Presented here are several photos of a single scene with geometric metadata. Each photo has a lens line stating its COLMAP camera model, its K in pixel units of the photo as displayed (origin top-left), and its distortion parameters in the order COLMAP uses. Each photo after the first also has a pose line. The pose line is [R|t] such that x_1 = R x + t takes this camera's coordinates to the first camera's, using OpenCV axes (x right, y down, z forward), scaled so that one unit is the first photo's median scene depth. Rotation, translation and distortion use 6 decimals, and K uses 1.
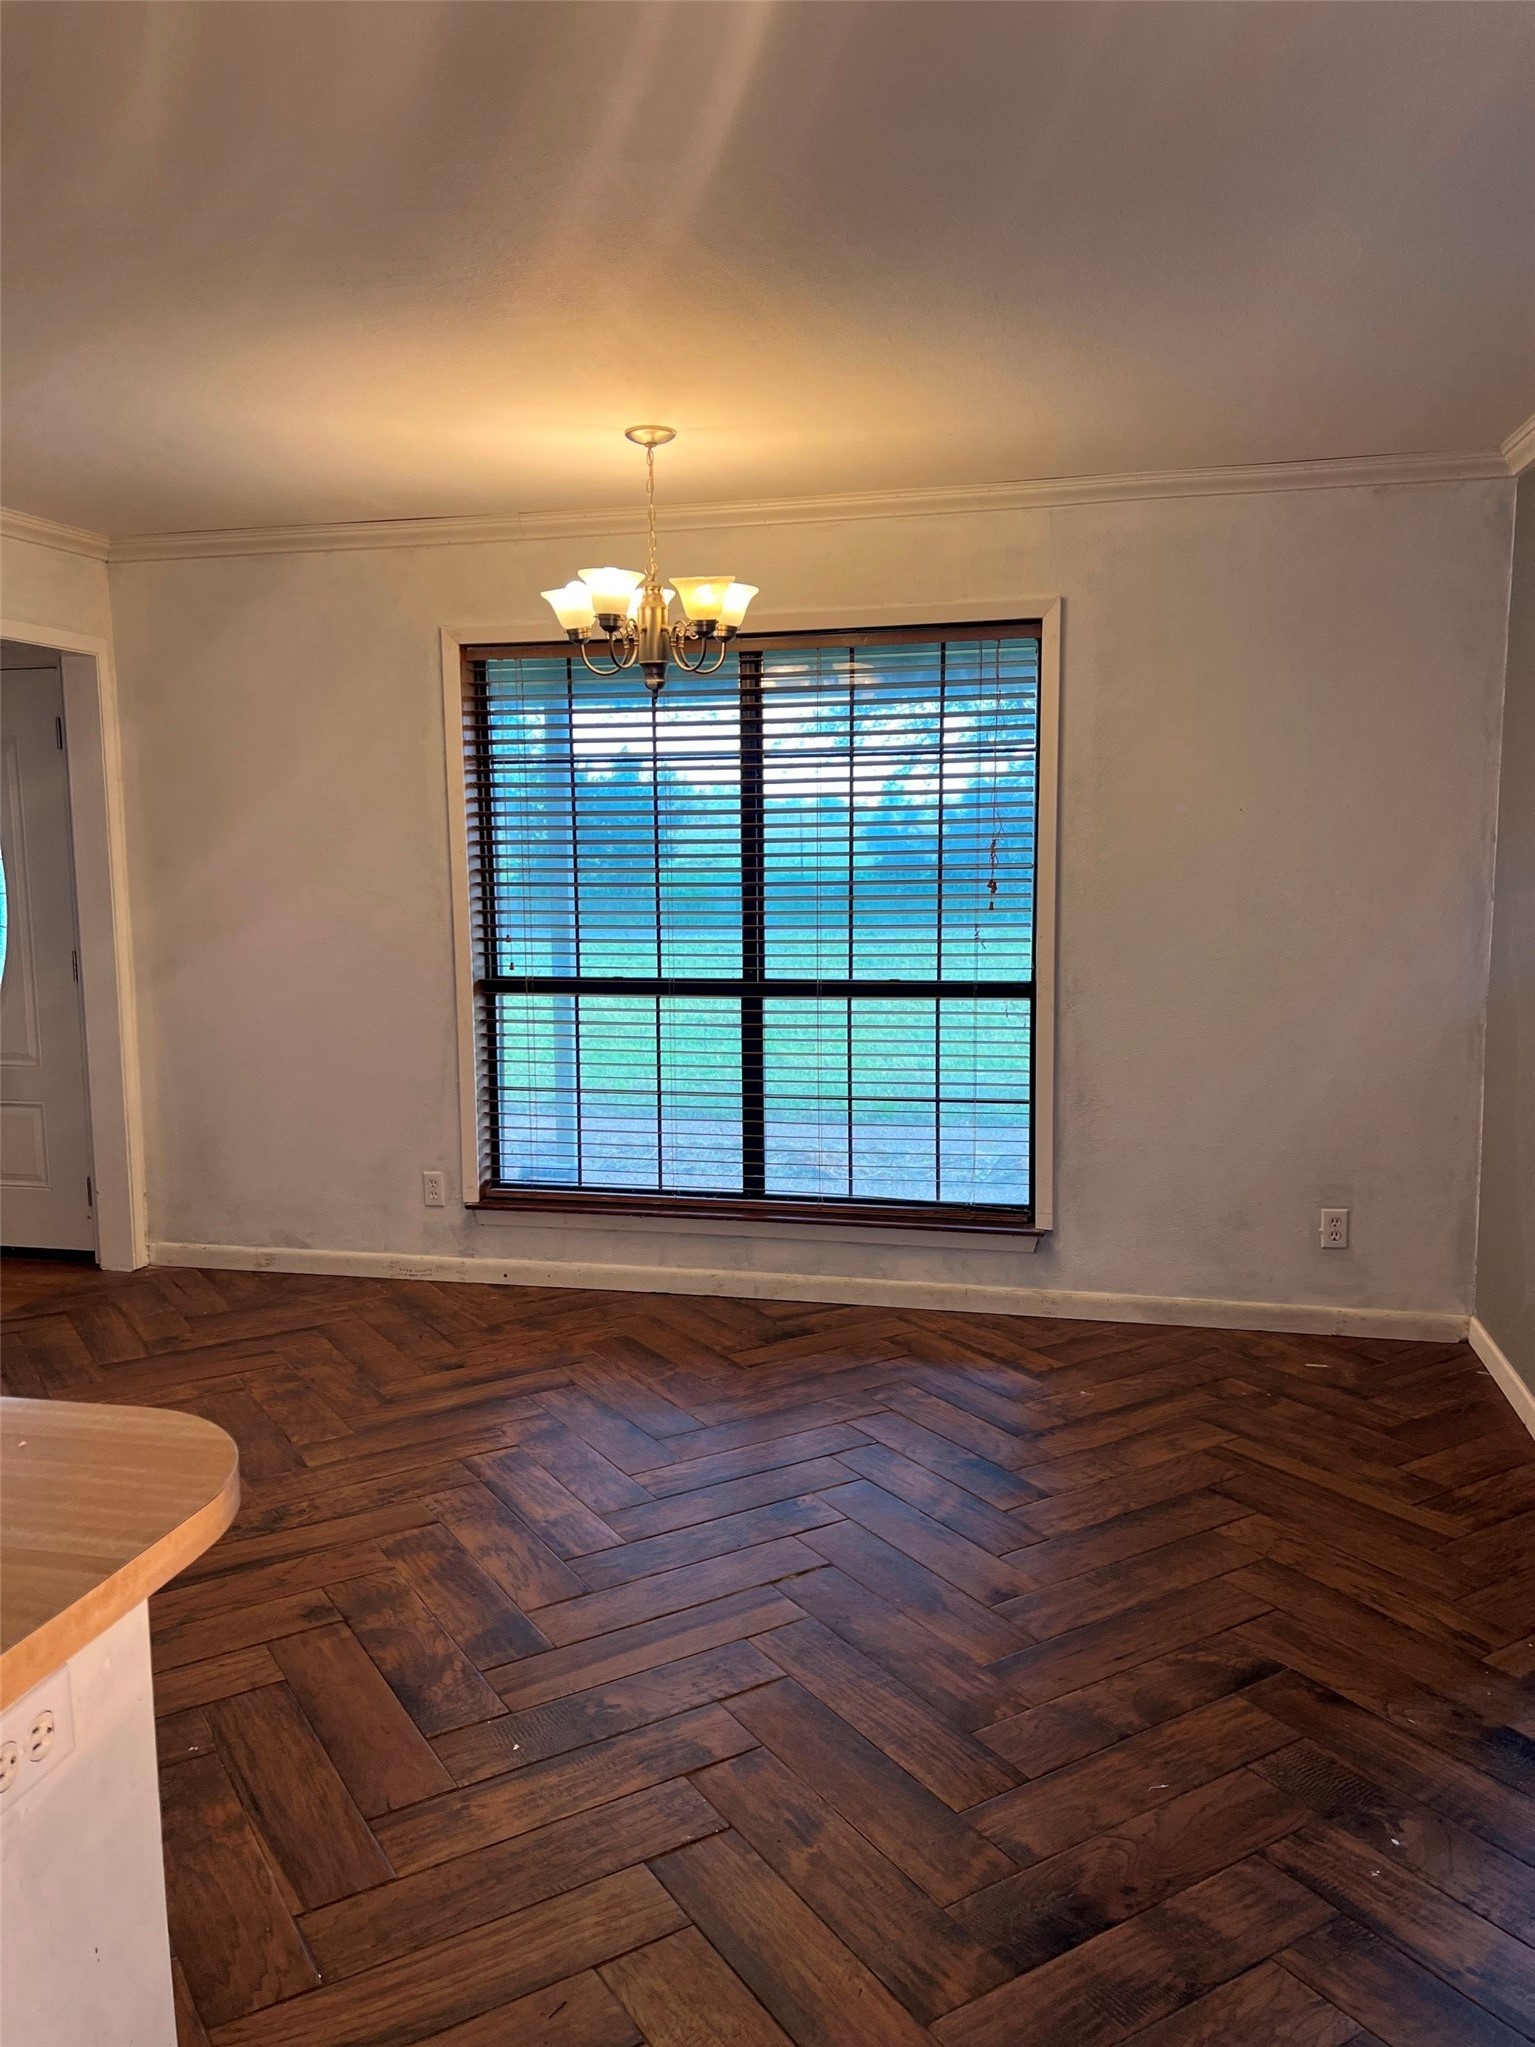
lens RADIAL K [[1540.8, 0, 779.9], [0, 1540.8, 1057.5], [0, 0, 1]] dist [0.054433, -0.008624]
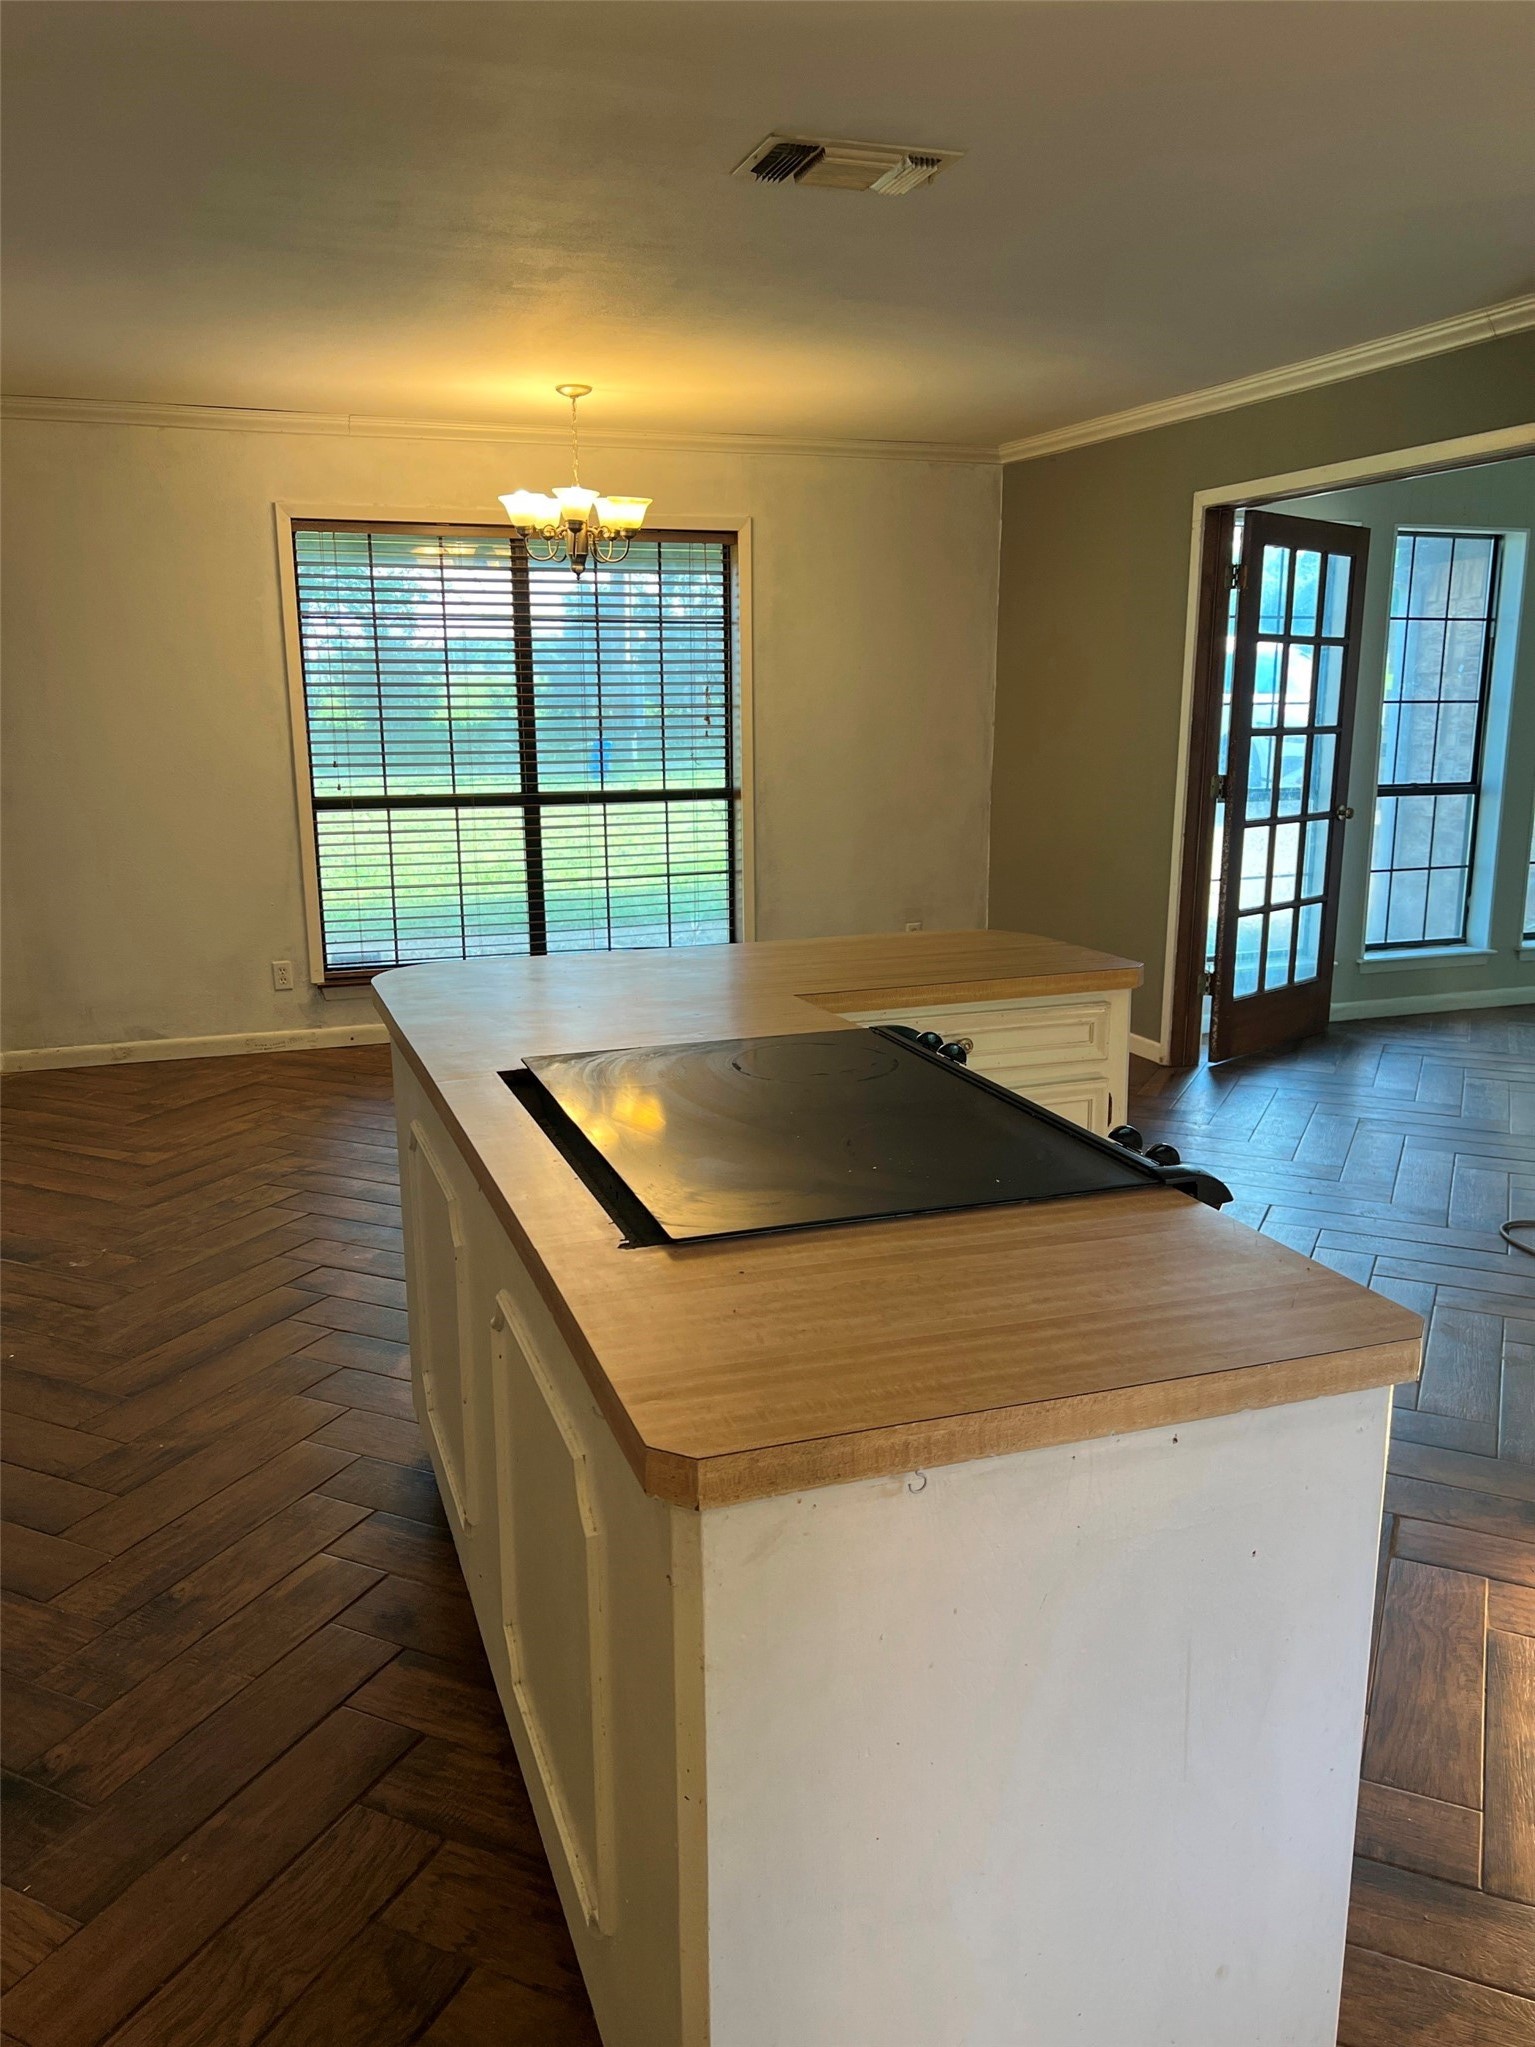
lens RADIAL K [[1540.8, 0, 765.1], [0, 1540.8, 1025.2], [0, 0, 1]] dist [0.054433, -0.008624]
pose [[0.848757, -0.105547, 0.518142, -0.558350], [0.072464, 0.993849, 0.083748, 0.051776], [-0.523795, -0.033535, 0.851184, -0.238514]]
